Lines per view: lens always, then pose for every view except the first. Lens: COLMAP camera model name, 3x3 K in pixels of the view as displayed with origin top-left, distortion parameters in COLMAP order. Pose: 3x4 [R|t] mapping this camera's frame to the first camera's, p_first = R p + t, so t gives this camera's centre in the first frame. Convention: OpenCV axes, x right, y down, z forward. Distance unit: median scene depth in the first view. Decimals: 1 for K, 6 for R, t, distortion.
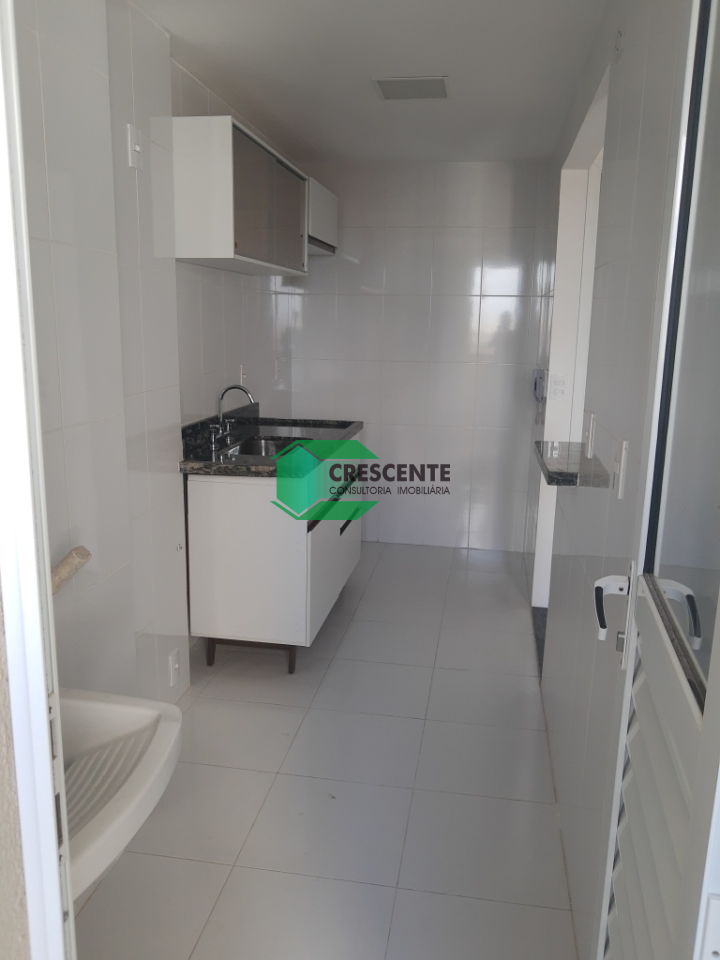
lens RADIAL K [[756.8, 0, 364.1], [0, 756.8, 484.9], [0, 0, 1]] dist [-0.015842, -0.008482]
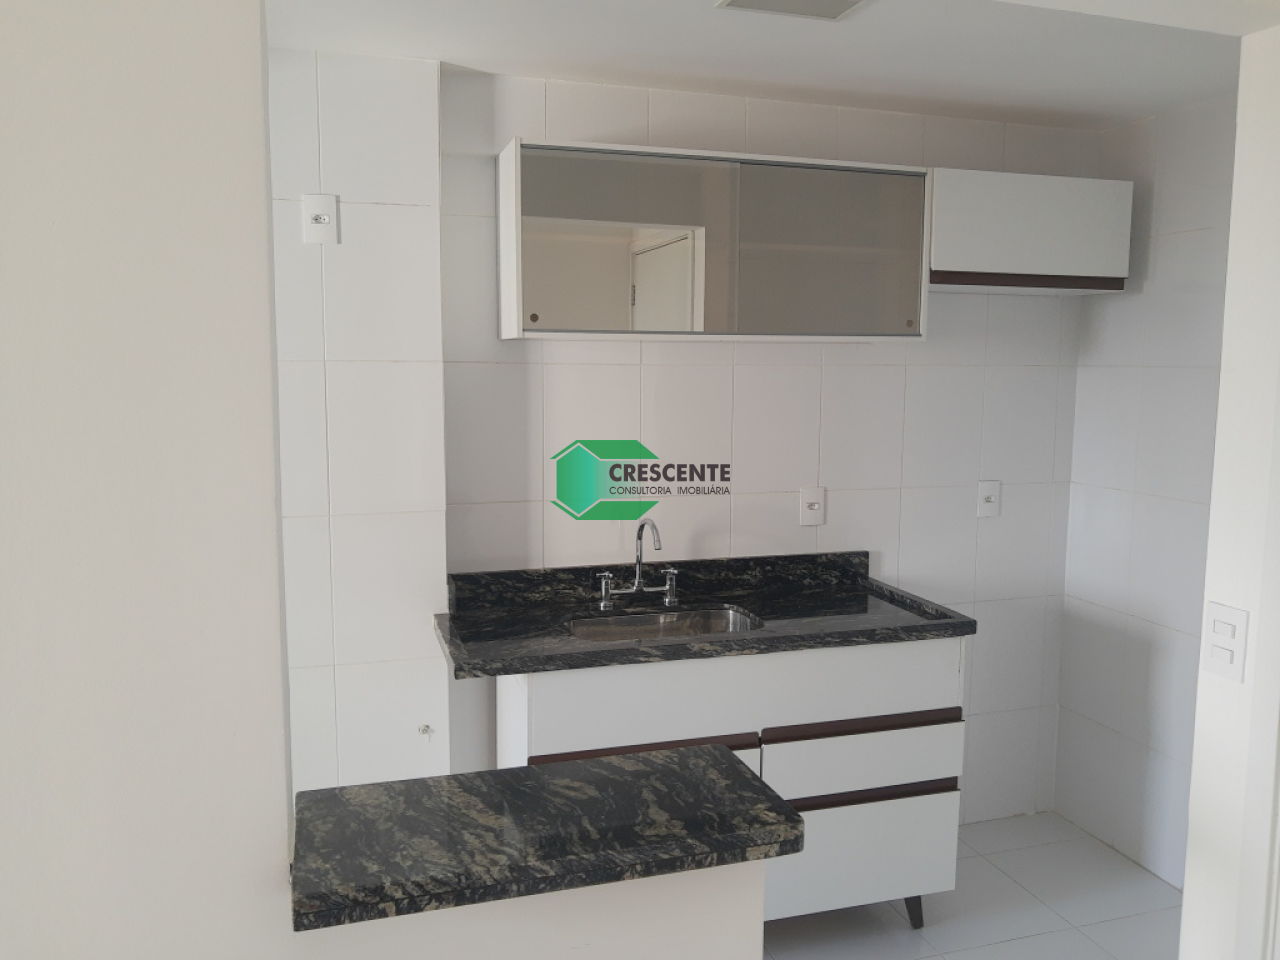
lens RADIAL K [[1006.8, 0, 650.2], [0, 1006.8, 471.8], [0, 0, 1]] dist [-0.000414, -0.025442]
pose [[0.451793, 0.077338, -0.888764, 0.600129], [-0.186593, 0.982393, -0.009367, -0.164936], [0.872391, 0.170069, 0.458269, 0.602452]]
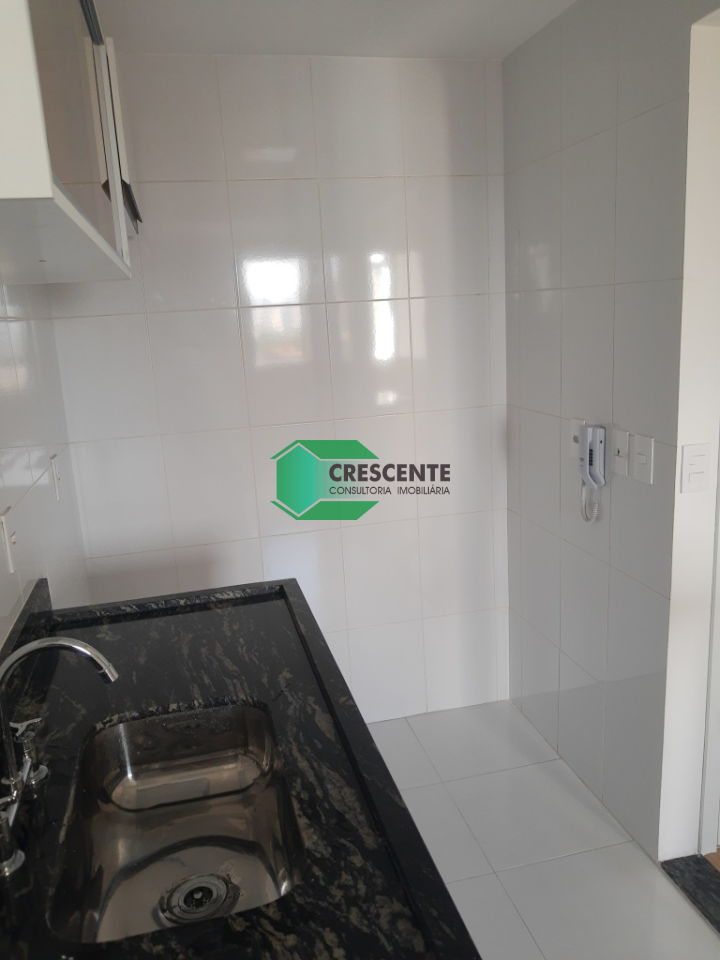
lens RADIAL K [[755.1, 0, 359.4], [0, 755.1, 499.4], [0, 0, 1]] dist [-0.000414, -0.025442]
pose [[0.914484, -0.159929, 0.371675, -0.162582], [0.153667, 0.987022, 0.046621, -0.183415], [-0.374307, 0.014480, 0.927192, 0.672819]]
